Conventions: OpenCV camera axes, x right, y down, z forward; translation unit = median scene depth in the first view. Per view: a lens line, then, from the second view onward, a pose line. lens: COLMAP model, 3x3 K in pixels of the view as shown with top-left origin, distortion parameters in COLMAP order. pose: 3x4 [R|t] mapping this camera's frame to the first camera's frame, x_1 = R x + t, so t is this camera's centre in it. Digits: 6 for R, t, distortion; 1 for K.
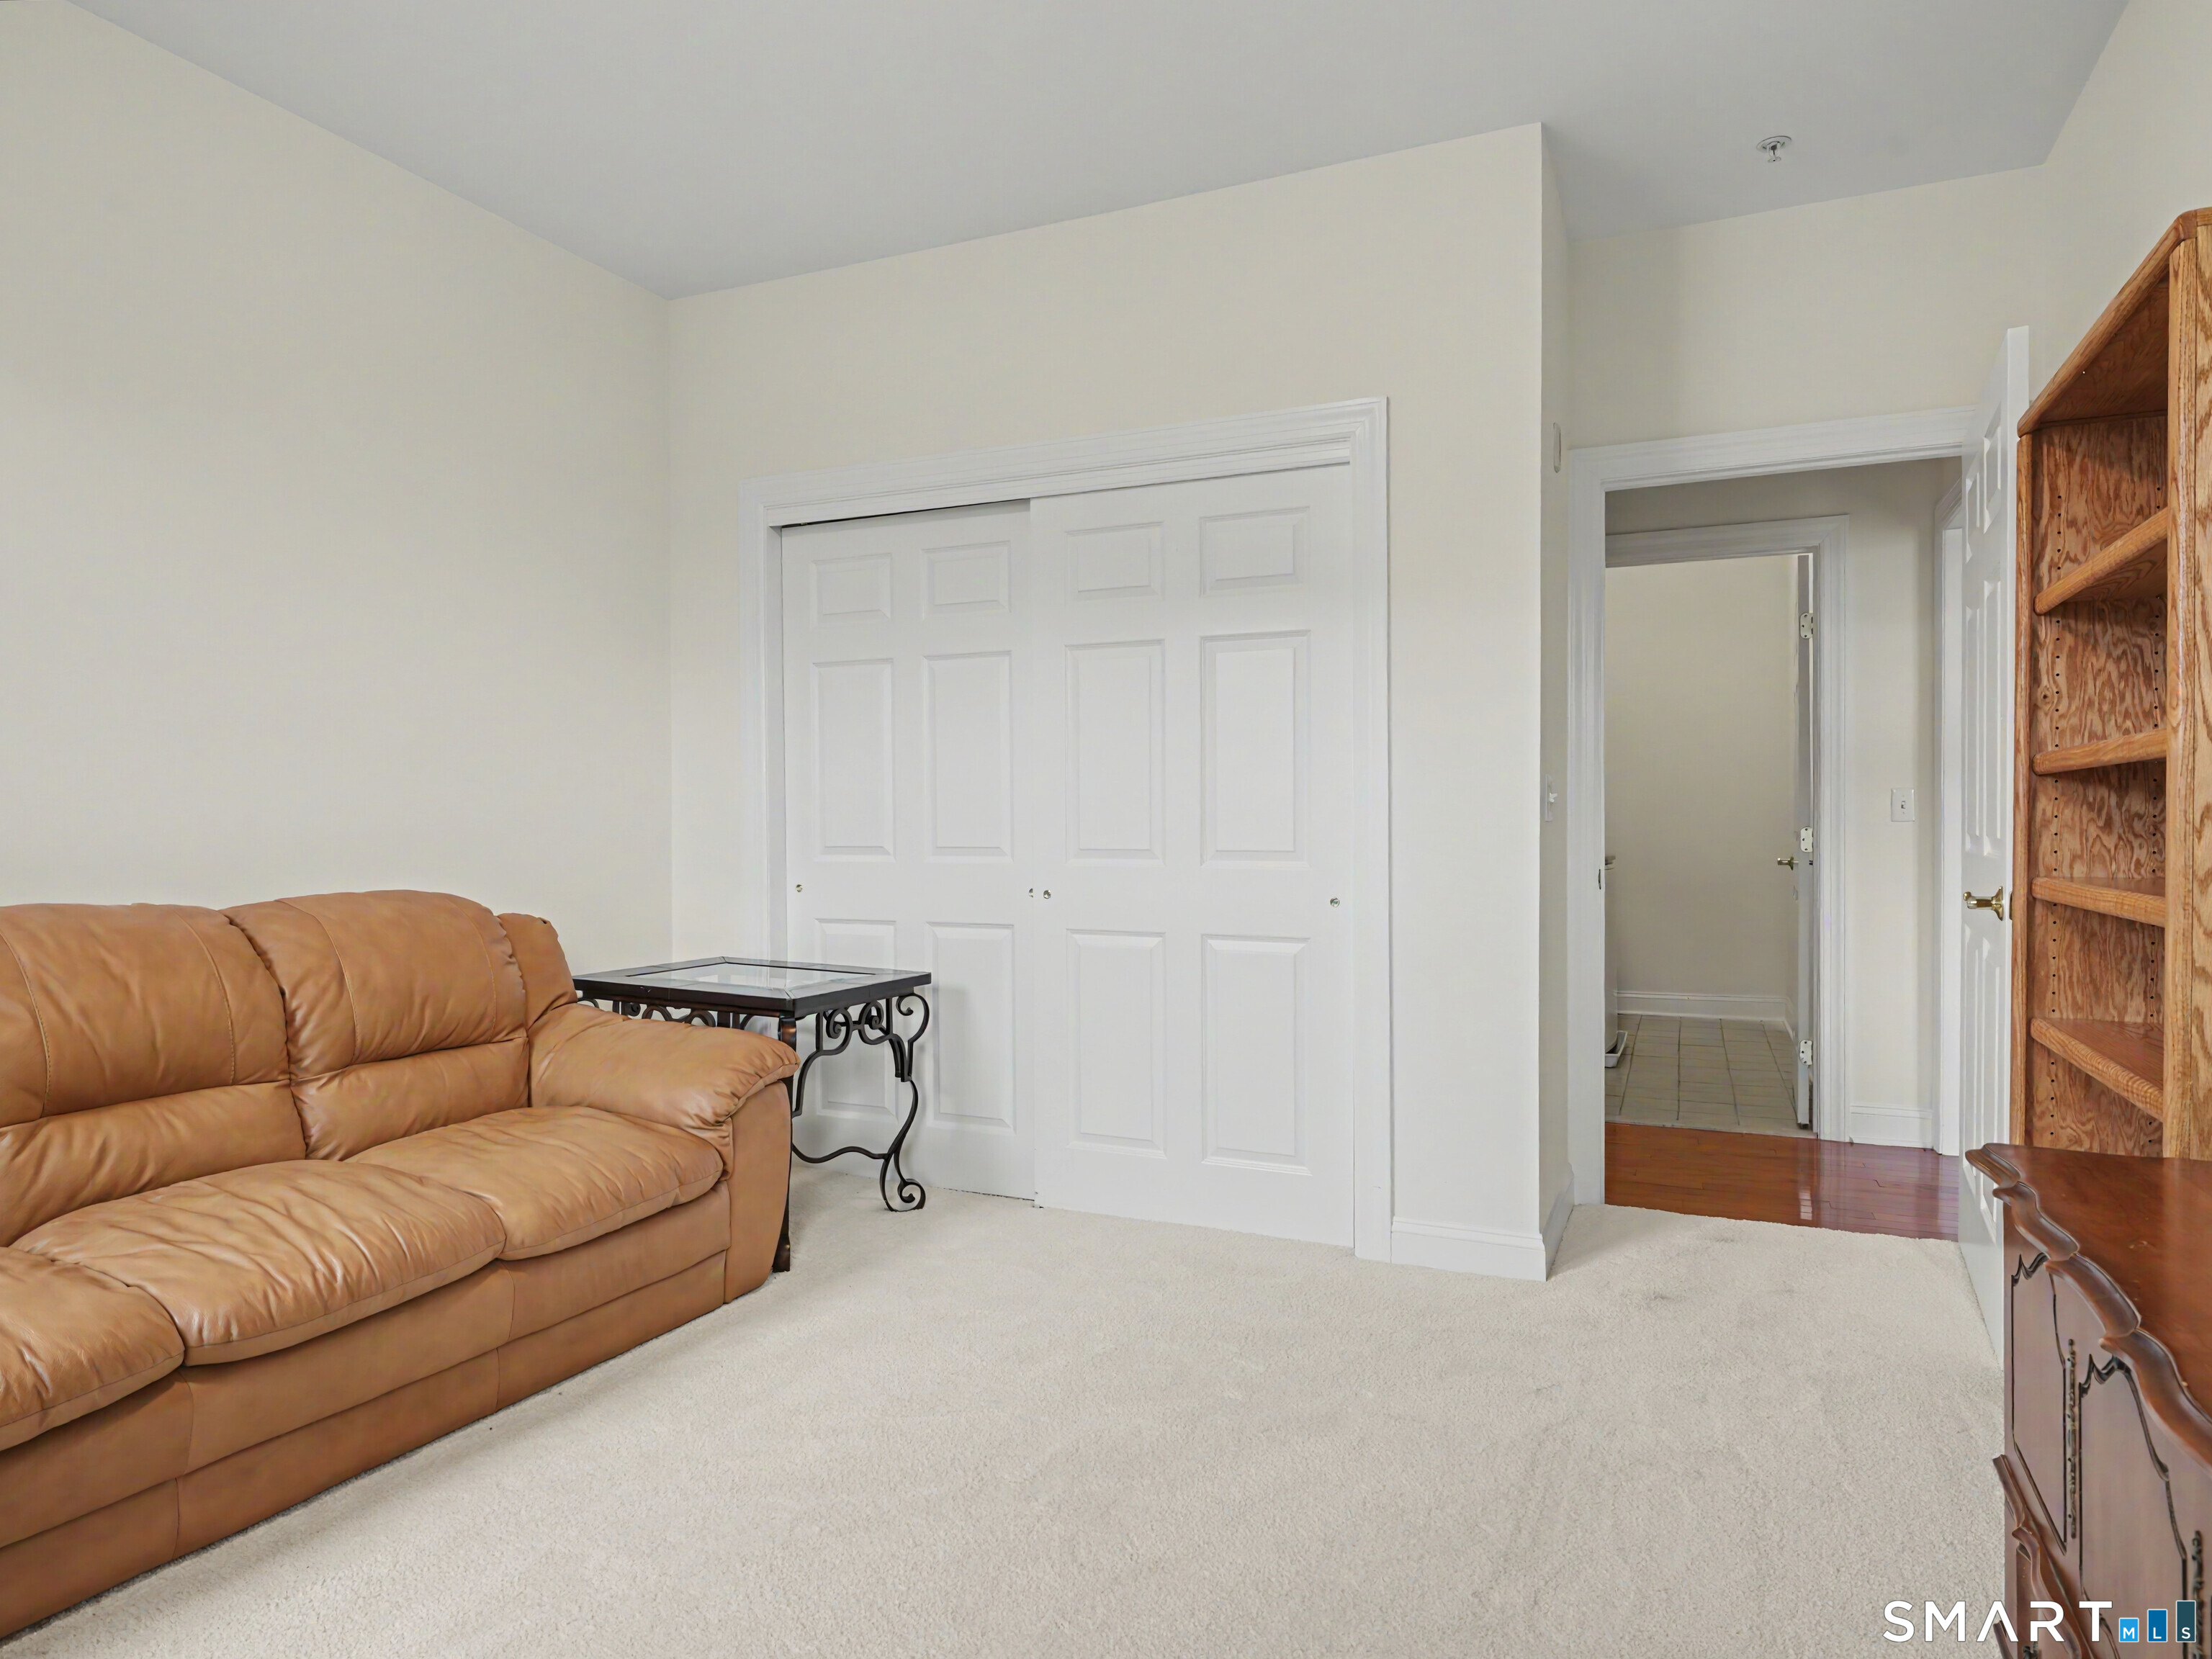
lens RADIAL K [[1311.2, 0, 1094.6], [0, 1311.2, 836.7], [0, 0, 1]] dist [-0.008824, 0.000130]
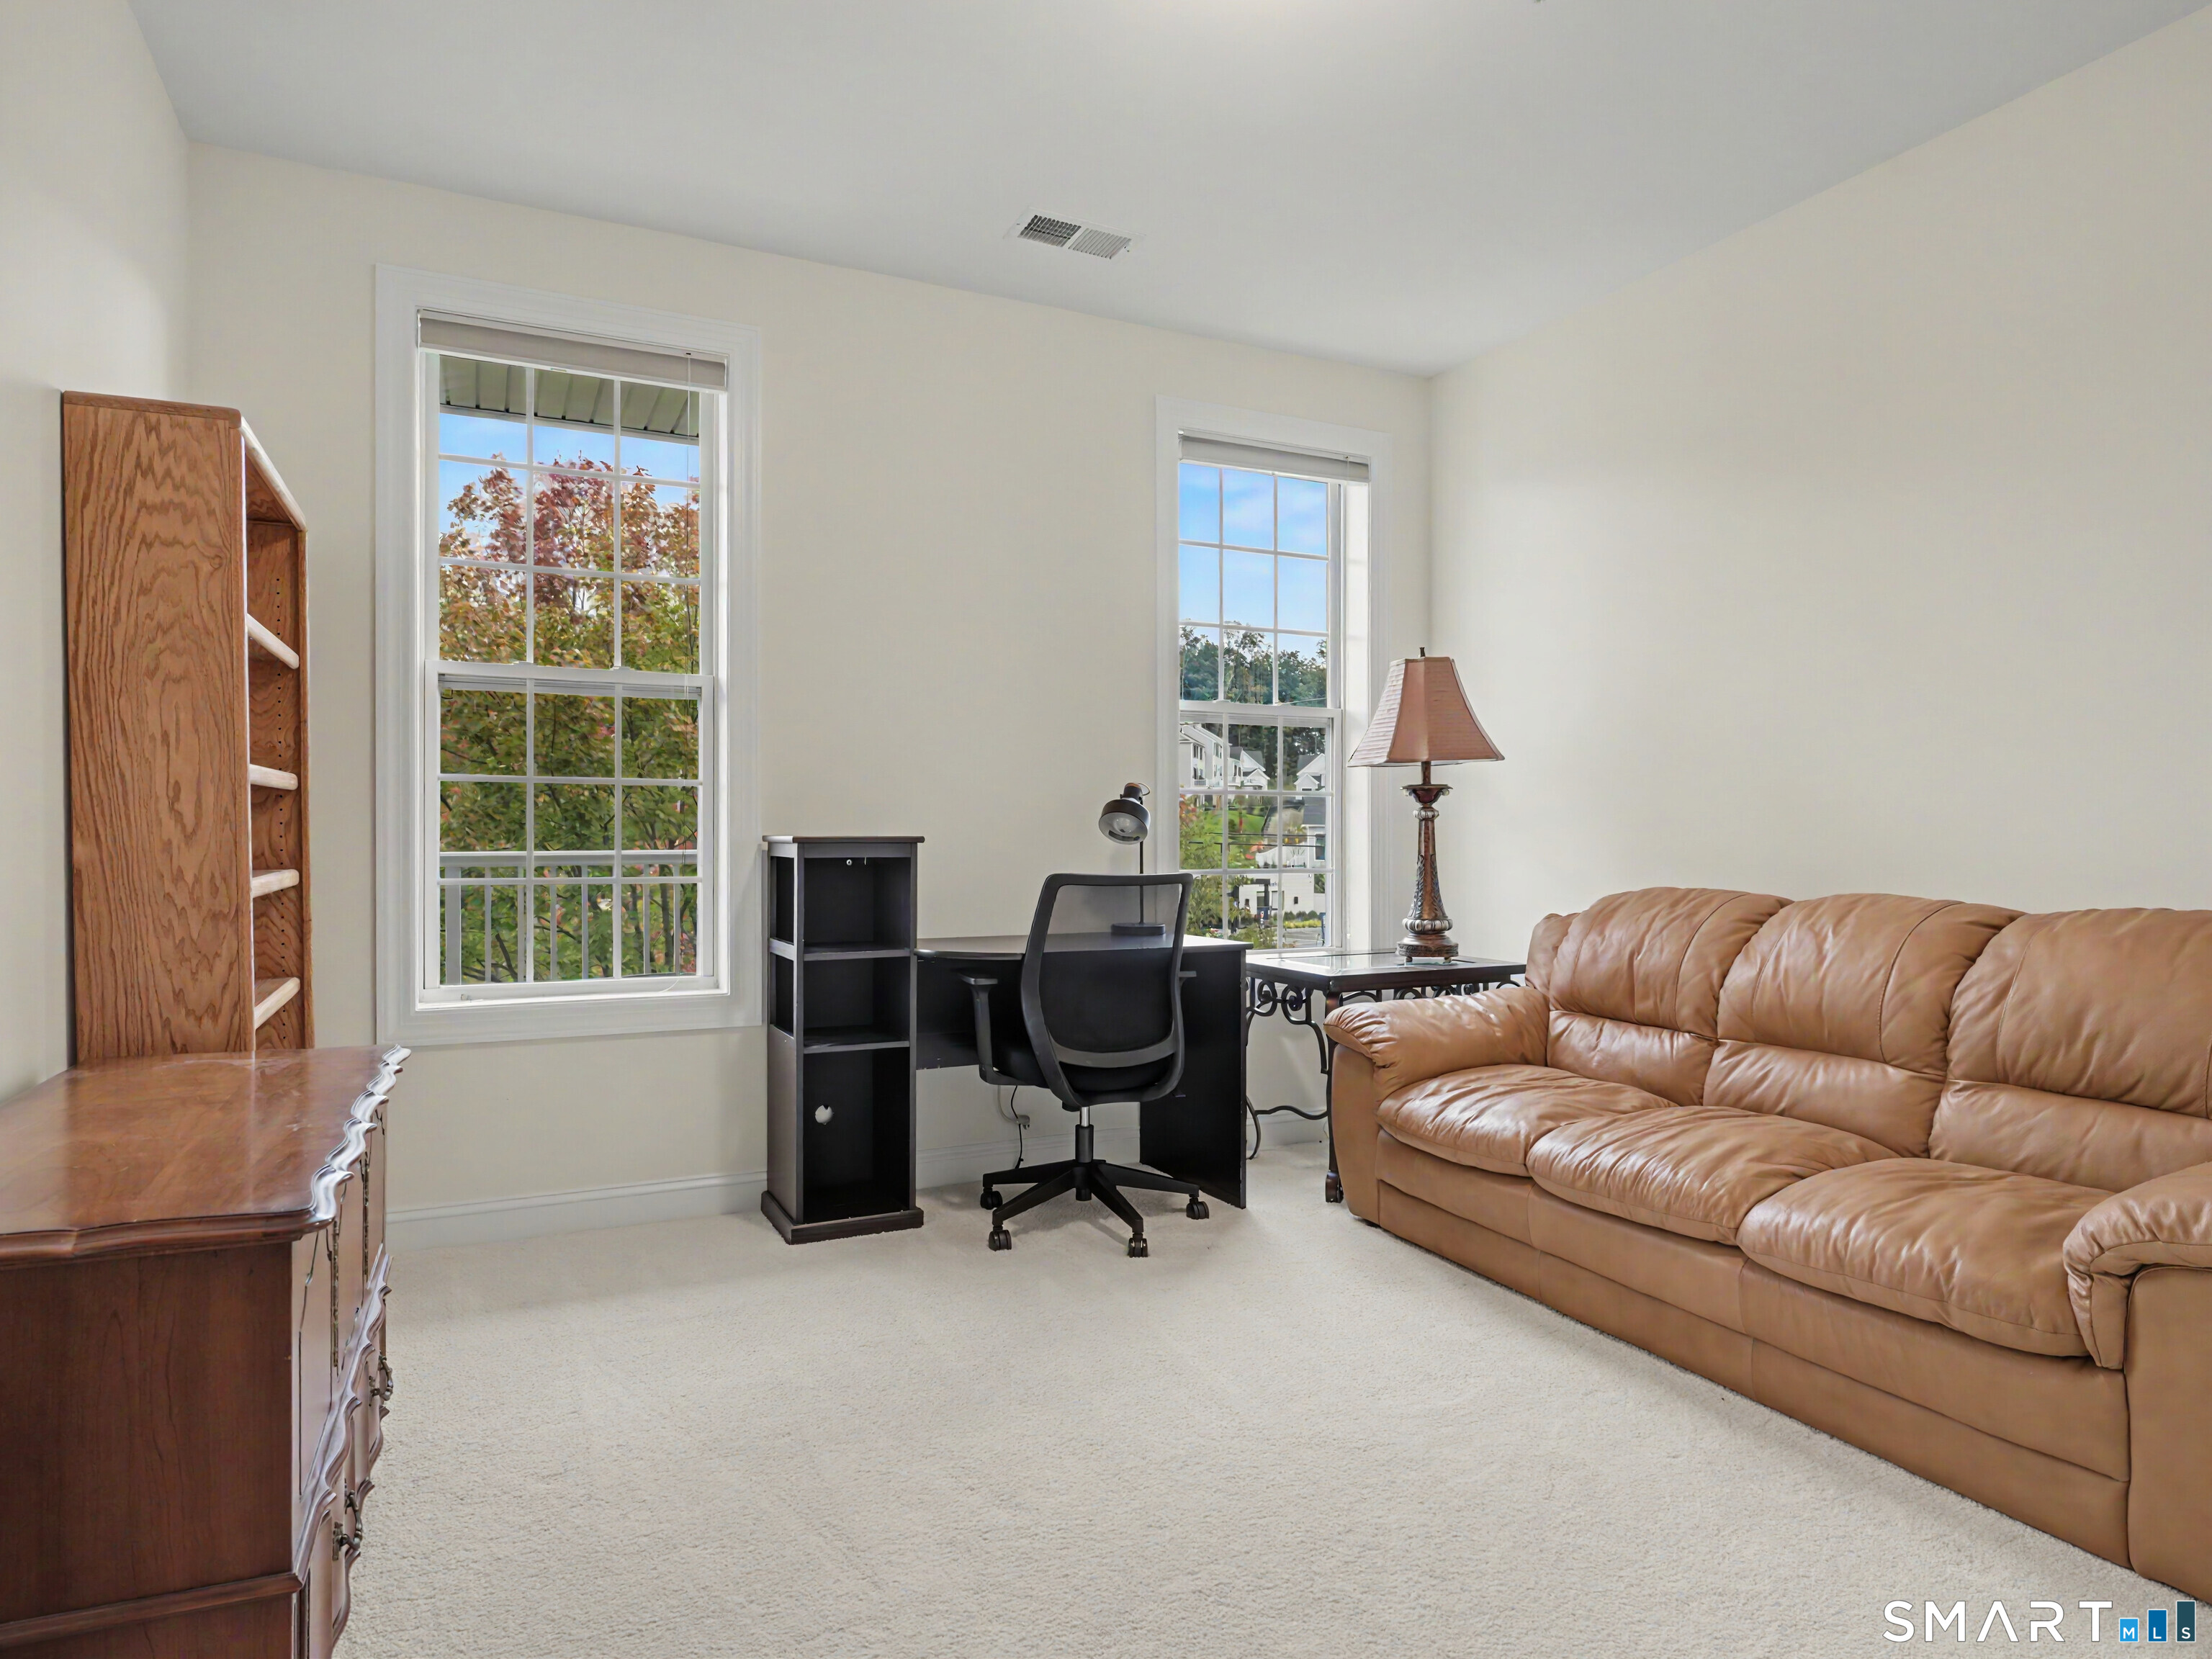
lens RADIAL K [[1340.0, 0, 1098.5], [0, 1340.0, 846.9], [0, 0, 1]] dist [-0.001694, 0.000145]
pose [[-0.650156, 0.012732, -0.759694, 0.699158], [0.004919, 0.999909, 0.012548, -0.014500], [0.759785, 0.004422, -0.650159, 1.327889]]
